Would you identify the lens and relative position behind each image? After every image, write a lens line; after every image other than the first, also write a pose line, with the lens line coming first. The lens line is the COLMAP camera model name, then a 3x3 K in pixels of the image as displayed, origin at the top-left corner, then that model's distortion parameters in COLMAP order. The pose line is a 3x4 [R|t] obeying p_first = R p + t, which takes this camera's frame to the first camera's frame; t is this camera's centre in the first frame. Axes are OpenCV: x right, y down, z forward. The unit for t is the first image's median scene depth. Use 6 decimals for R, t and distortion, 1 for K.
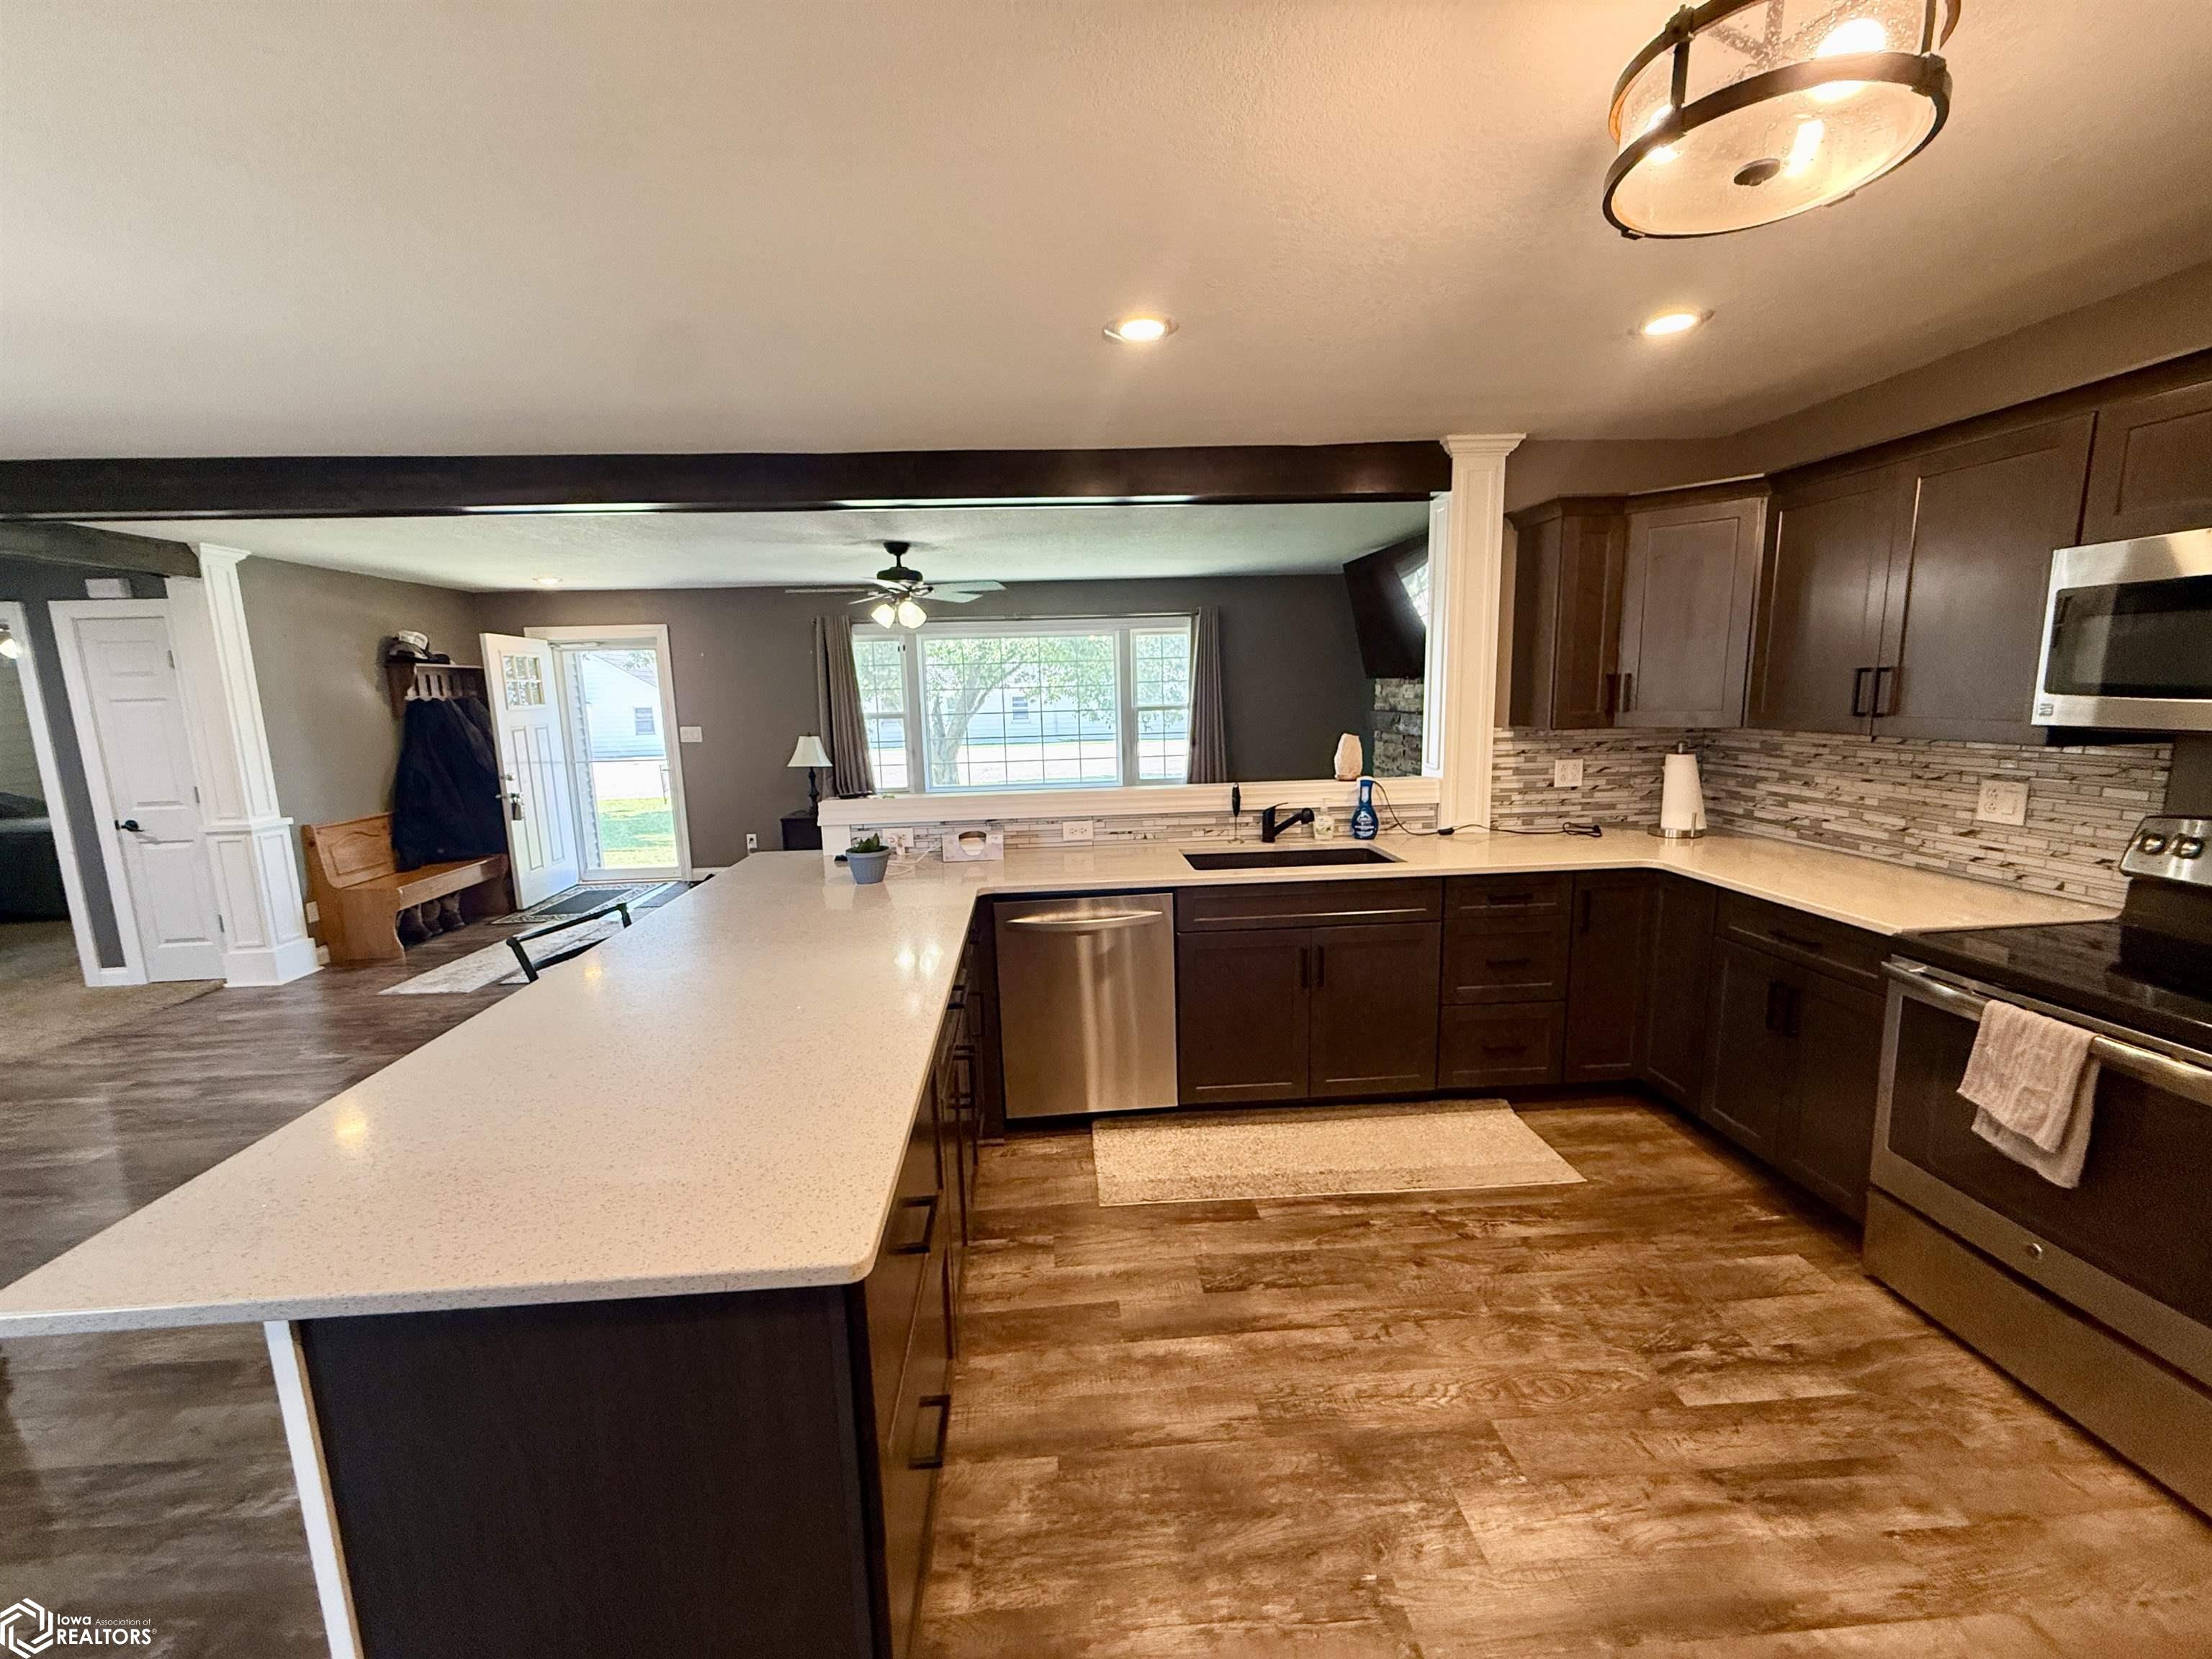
lens RADIAL K [[884.2, 0, 1099.6], [0, 884.2, 830.6], [0, 0, 1]] dist [-0.001451, -0.000337]
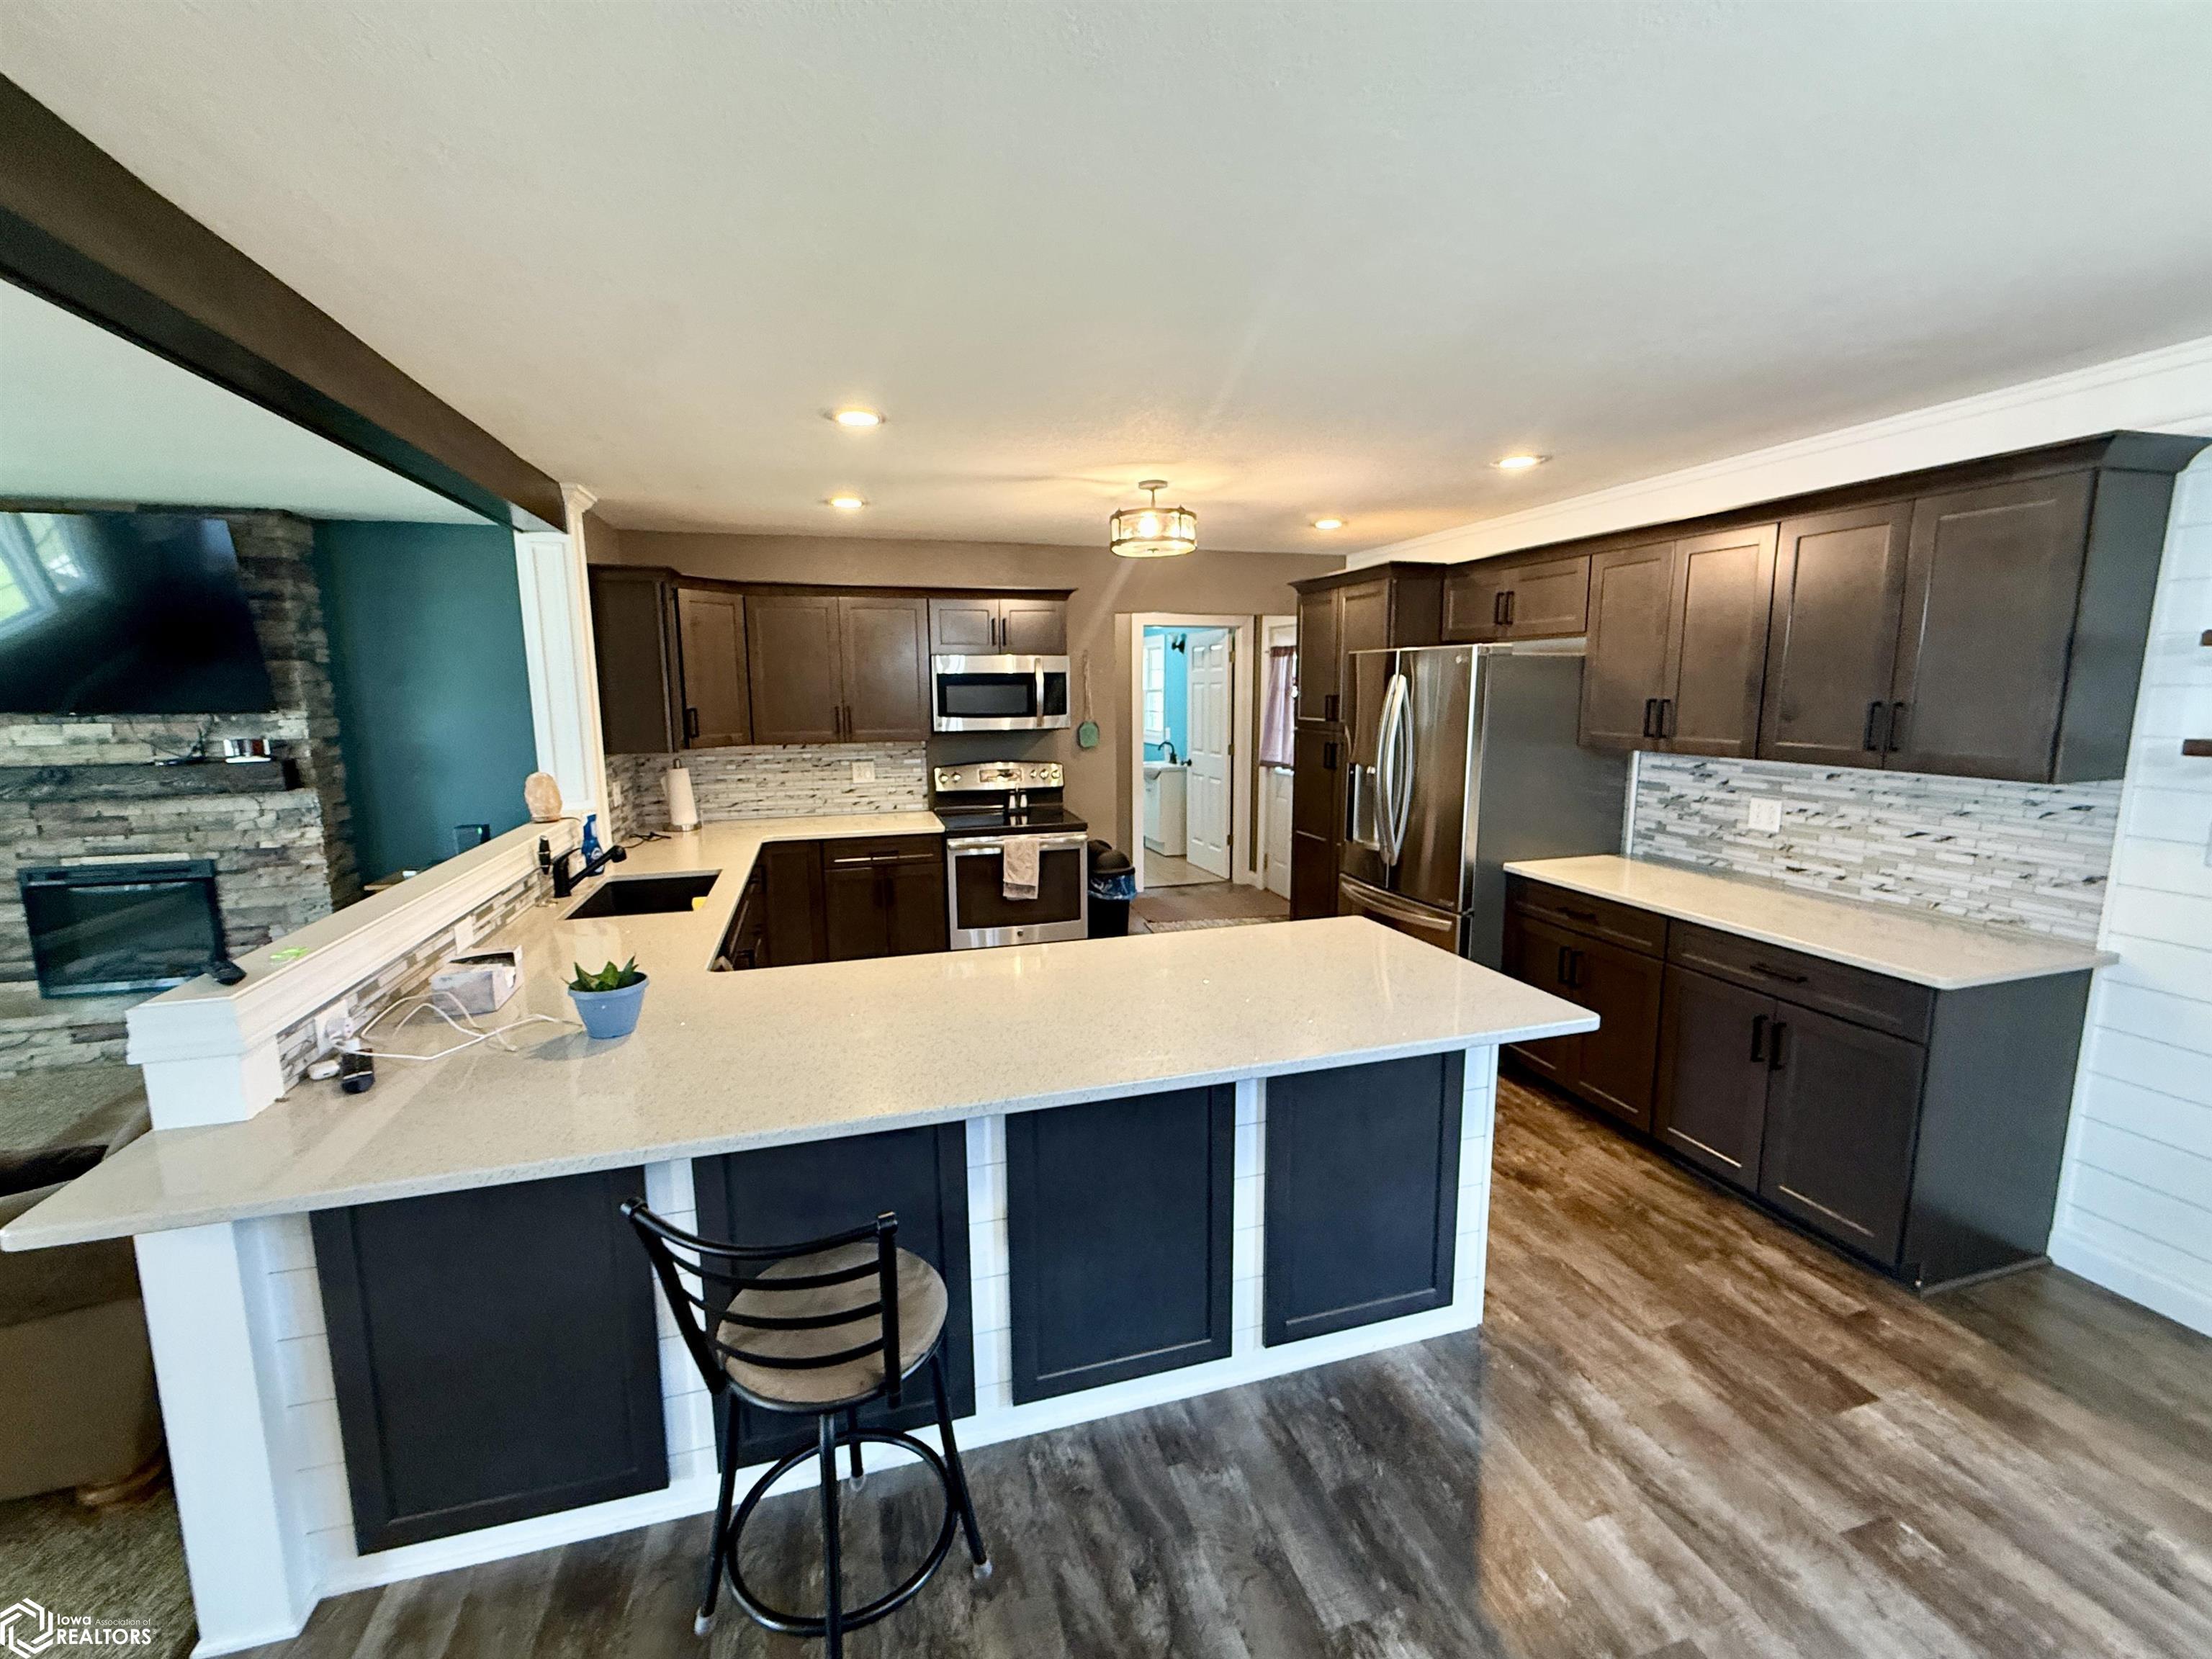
lens RADIAL K [[933.5, 0, 1106.0], [0, 933.5, 829.5], [0, 0, 1]] dist [-0.001215, -0.000266]
pose [[-0.230514, -0.121419, 0.965464, -1.149716], [0.170089, 0.971882, 0.162836, -0.155329], [-0.958088, 0.201751, -0.203380, 0.913471]]
